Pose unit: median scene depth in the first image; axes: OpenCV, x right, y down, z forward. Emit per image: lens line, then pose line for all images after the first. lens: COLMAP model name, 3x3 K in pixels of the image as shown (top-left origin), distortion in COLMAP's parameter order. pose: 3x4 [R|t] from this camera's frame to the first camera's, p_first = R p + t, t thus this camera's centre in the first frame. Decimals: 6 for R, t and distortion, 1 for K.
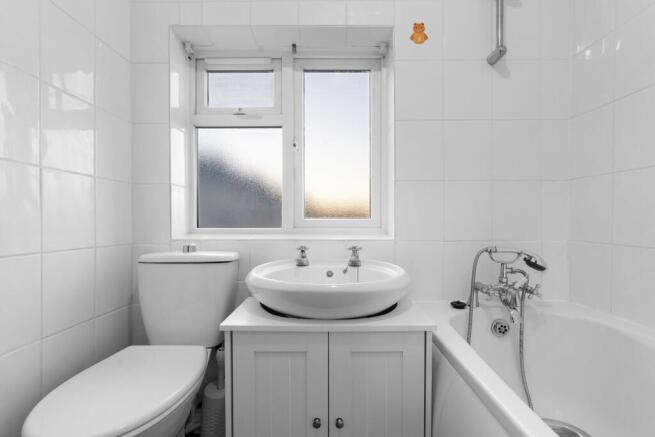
lens RADIAL K [[301.9, 0, 327.5], [0, 301.9, 223.7], [0, 0, 1]] dist [-0.012687, 0.005757]
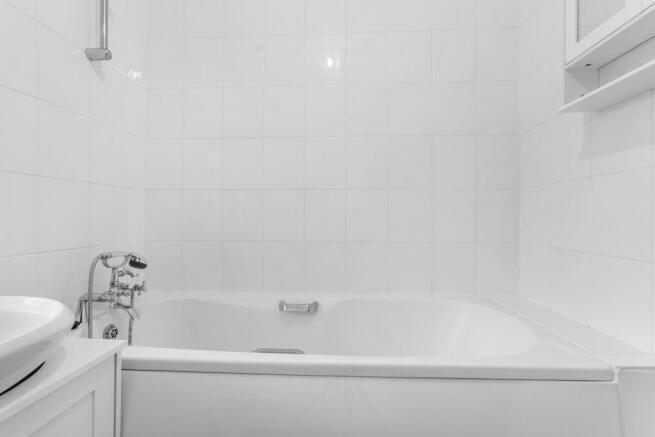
lens RADIAL K [[301.9, 0, 325.8], [0, 301.9, 221.7], [0, 0, 1]] dist [-0.012687, 0.005757]
pose [[0.037730, -0.010189, 0.999236, -0.384983], [0.004852, 0.999938, 0.010013, -0.029295], [-0.999276, 0.004470, 0.037777, 0.241847]]
